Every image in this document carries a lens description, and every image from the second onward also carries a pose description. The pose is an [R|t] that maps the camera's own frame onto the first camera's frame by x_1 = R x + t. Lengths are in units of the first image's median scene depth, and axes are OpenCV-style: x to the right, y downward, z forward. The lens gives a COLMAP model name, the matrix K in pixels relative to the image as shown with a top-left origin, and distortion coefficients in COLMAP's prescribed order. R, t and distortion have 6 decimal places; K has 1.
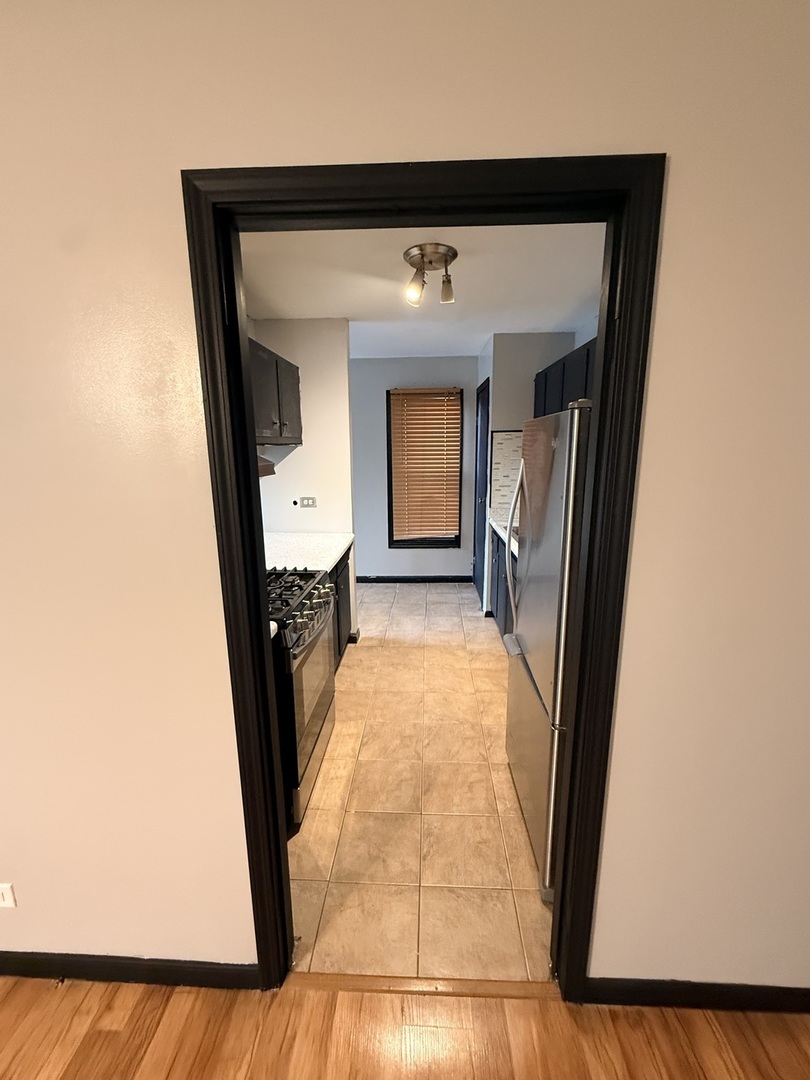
lens RADIAL K [[460.7, 0, 405.0], [0, 460.7, 540.0], [0, 0, 1]] dist [-0.002360, -0.000522]
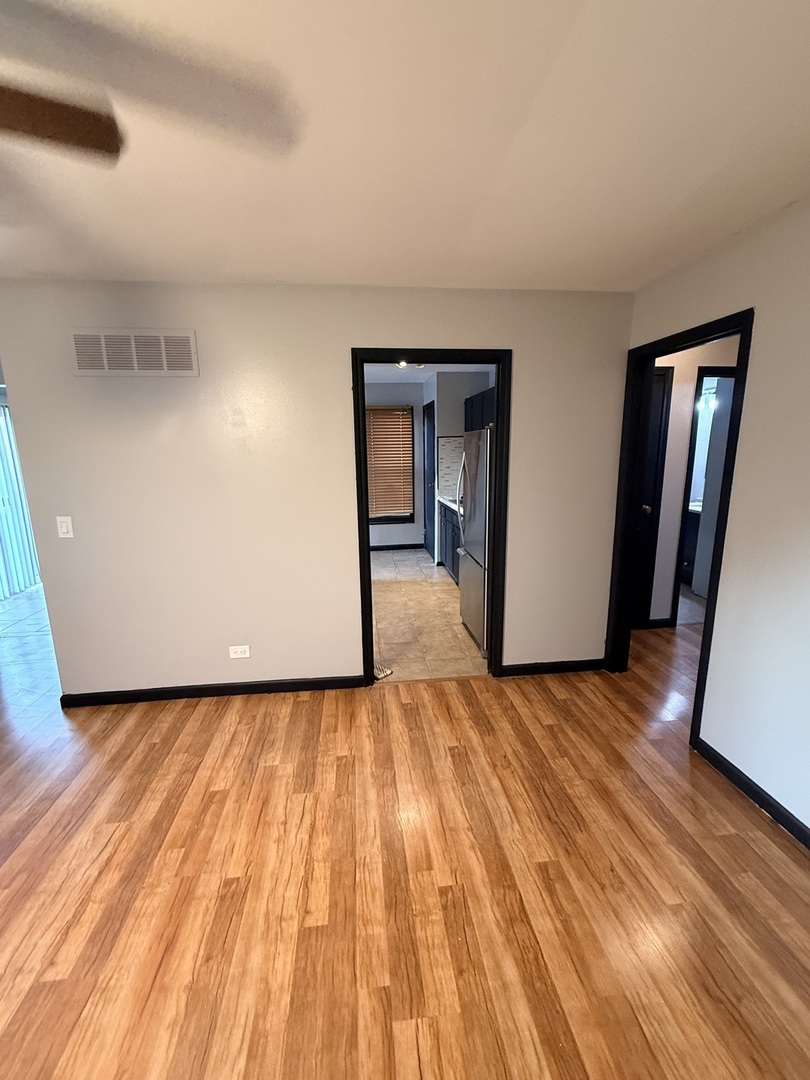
lens RADIAL K [[460.7, 0, 405.0], [0, 460.7, 540.0], [0, 0, 1]] dist [-0.002360, -0.000522]
pose [[0.987839, -0.037279, 0.150944, -0.166169], [0.038660, 0.999233, -0.006221, 0.110144], [-0.150596, 0.011981, 0.988523, -0.488784]]
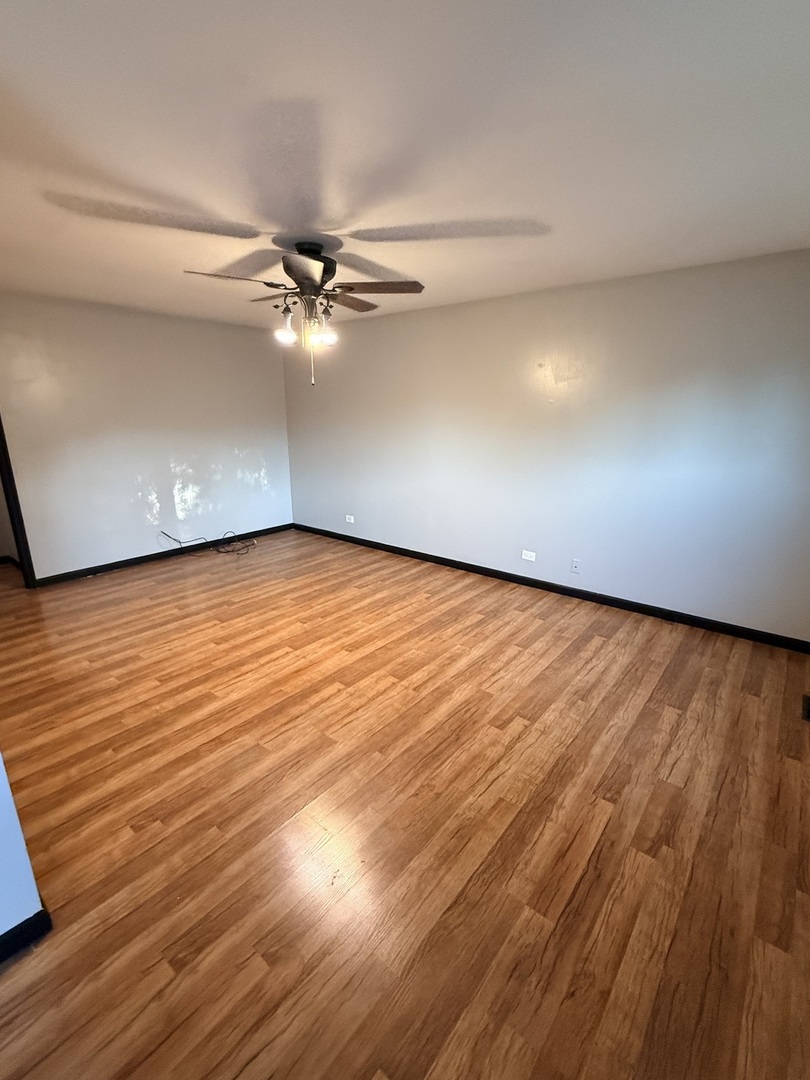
lens RADIAL K [[460.7, 0, 405.0], [0, 460.7, 540.0], [0, 0, 1]] dist [-0.002360, -0.000522]
pose [[-0.807060, -0.158852, 0.568701, -1.070005], [0.120000, 0.898909, 0.421383, -0.063685], [-0.578148, 0.408325, -0.706410, 0.363861]]
